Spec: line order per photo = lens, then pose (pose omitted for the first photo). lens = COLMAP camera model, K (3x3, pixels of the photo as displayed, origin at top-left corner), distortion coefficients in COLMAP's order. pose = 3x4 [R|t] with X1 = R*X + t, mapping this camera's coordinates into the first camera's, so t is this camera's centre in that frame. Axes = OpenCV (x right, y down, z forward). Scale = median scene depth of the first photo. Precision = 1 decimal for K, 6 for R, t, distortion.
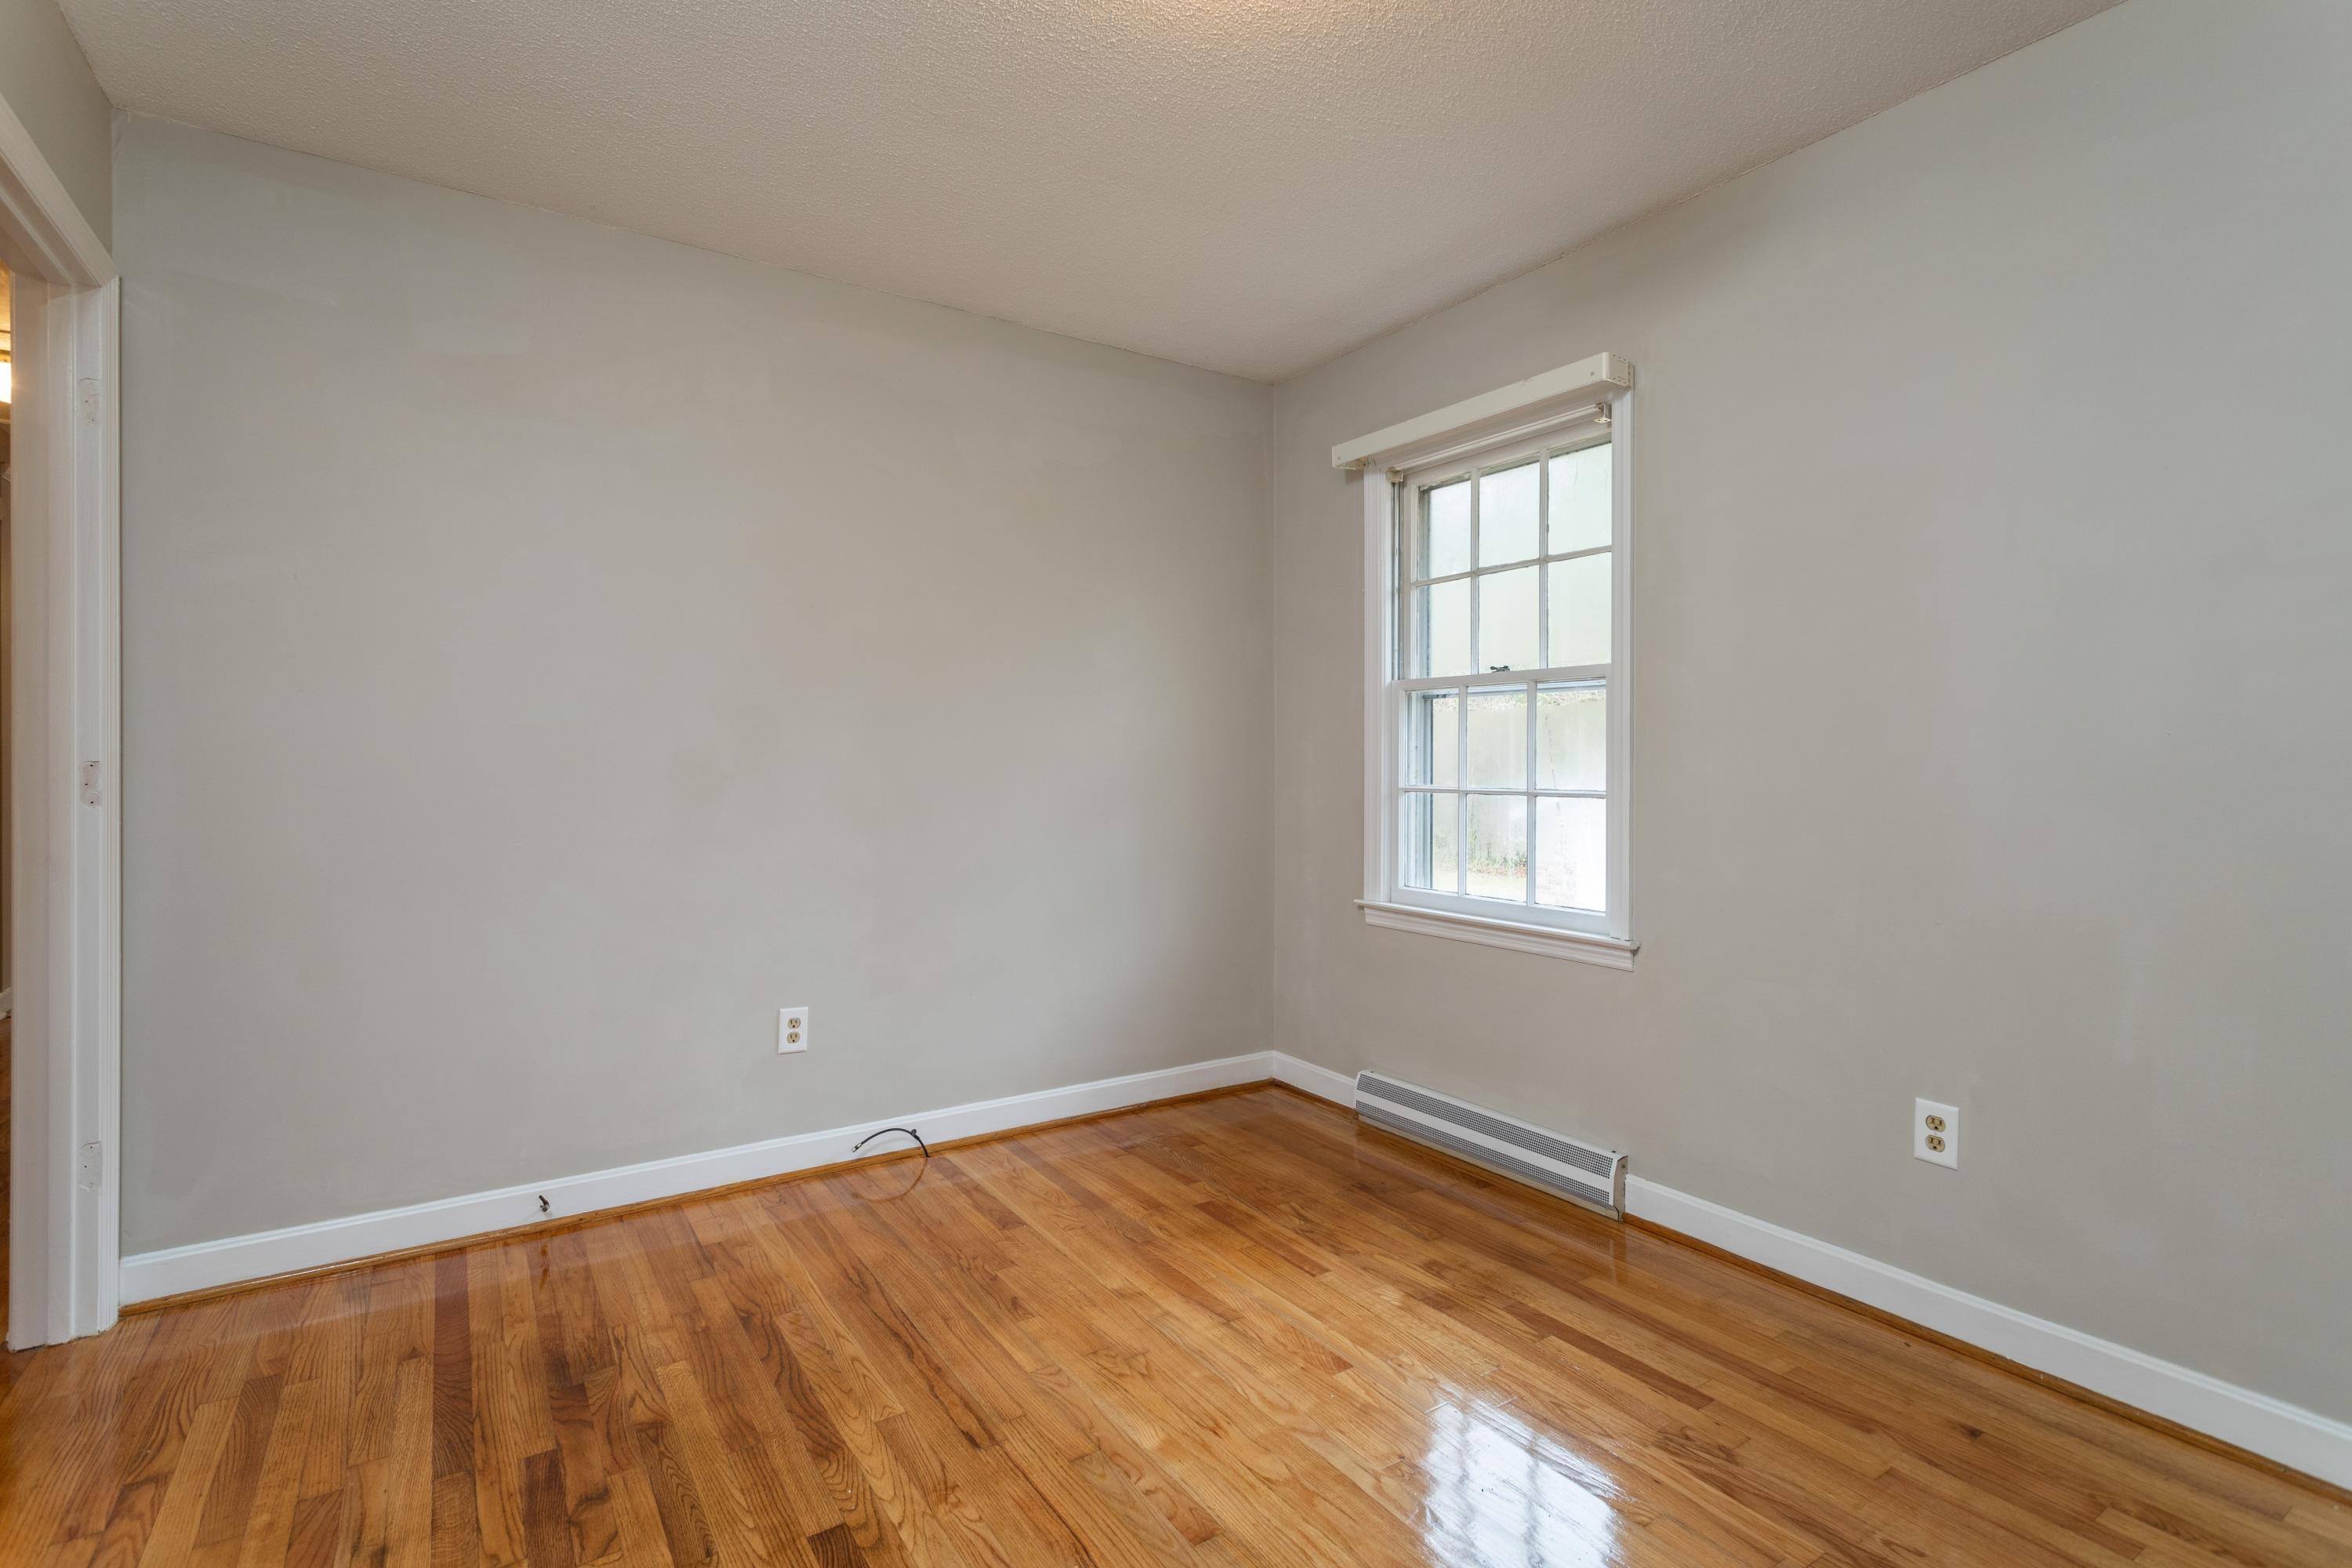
lens RADIAL K [[1106.1, 0, 1152.2], [0, 1106.1, 763.4], [0, 0, 1]] dist [0.000254, 0.000948]
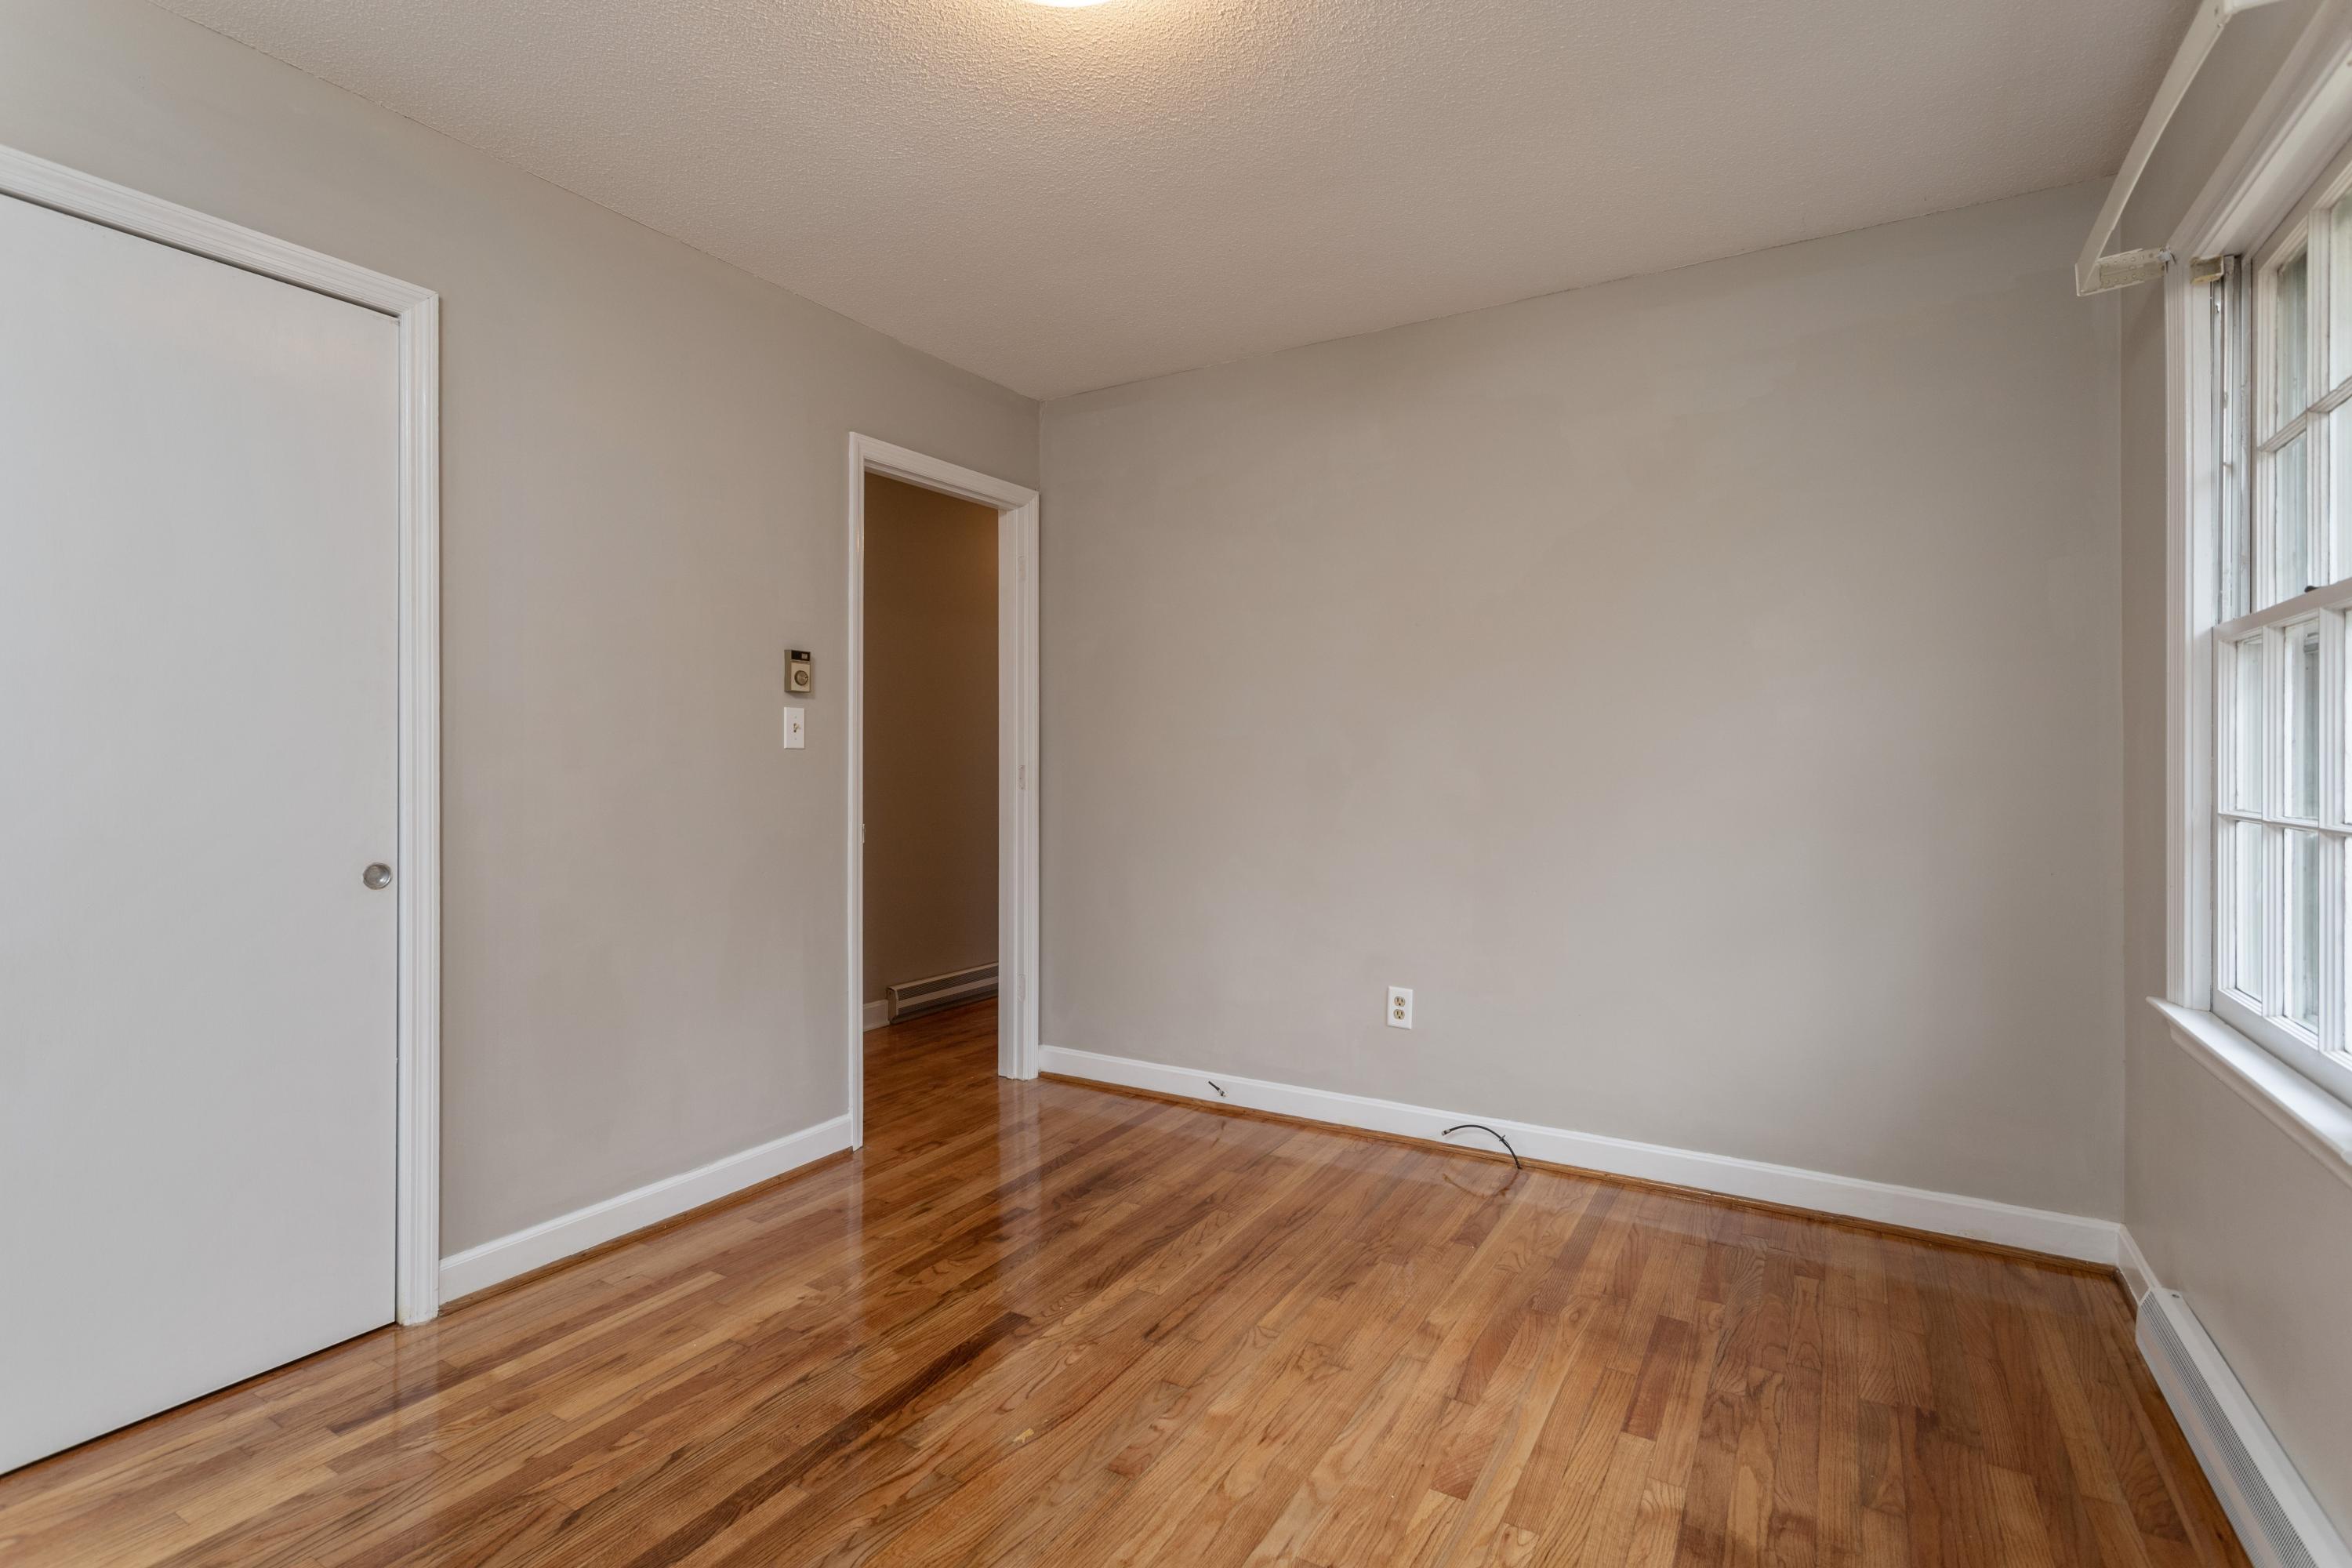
lens RADIAL K [[1109.9, 0, 1173.0], [0, 1109.9, 766.2], [0, 0, 1]] dist [0.000533, 0.000130]
pose [[0.438147, 0.001390, -0.898902, 0.679566], [-0.003115, 0.999995, 0.000028, -0.001428], [0.898898, 0.002788, 0.438149, 0.359439]]
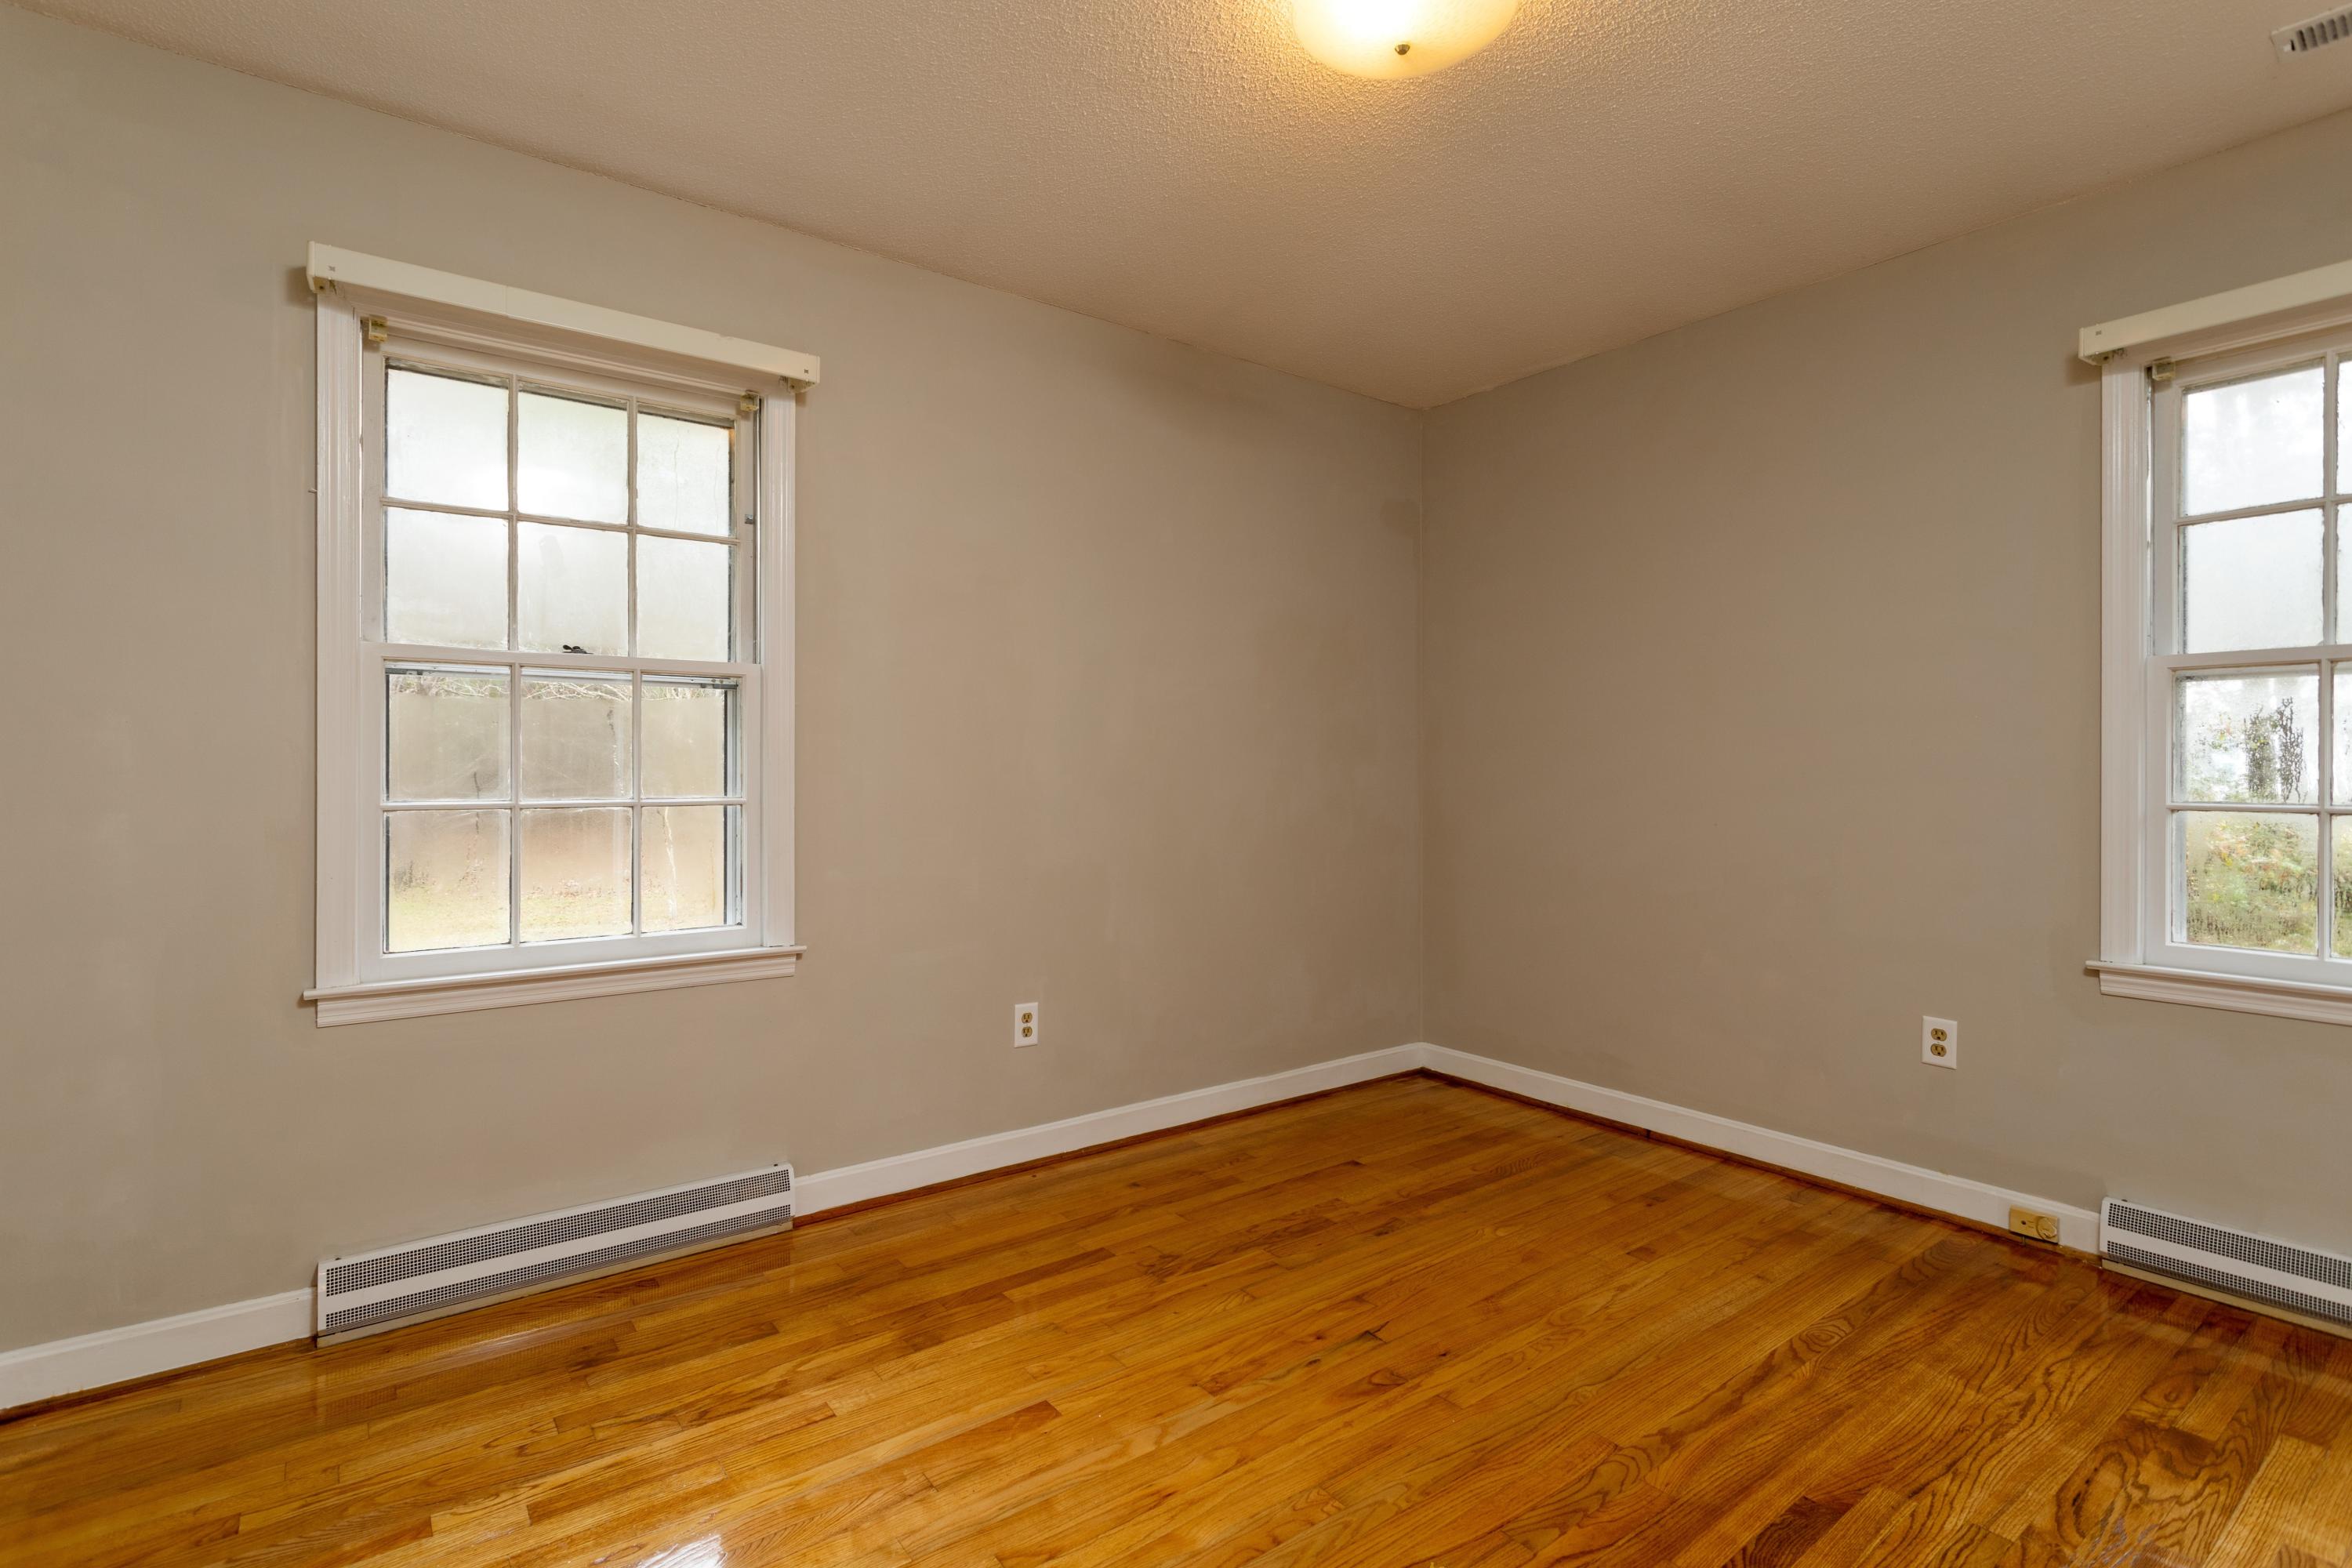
lens RADIAL K [[1109.9, 0, 1173.0], [0, 1109.9, 766.2], [0, 0, 1]] dist [0.000533, 0.000130]
pose [[-0.071632, 0.000678, 0.997431, -0.638733], [0.002304, 0.999997, -0.000515, -0.000140], [-0.997428, 0.002261, -0.071633, 0.783900]]
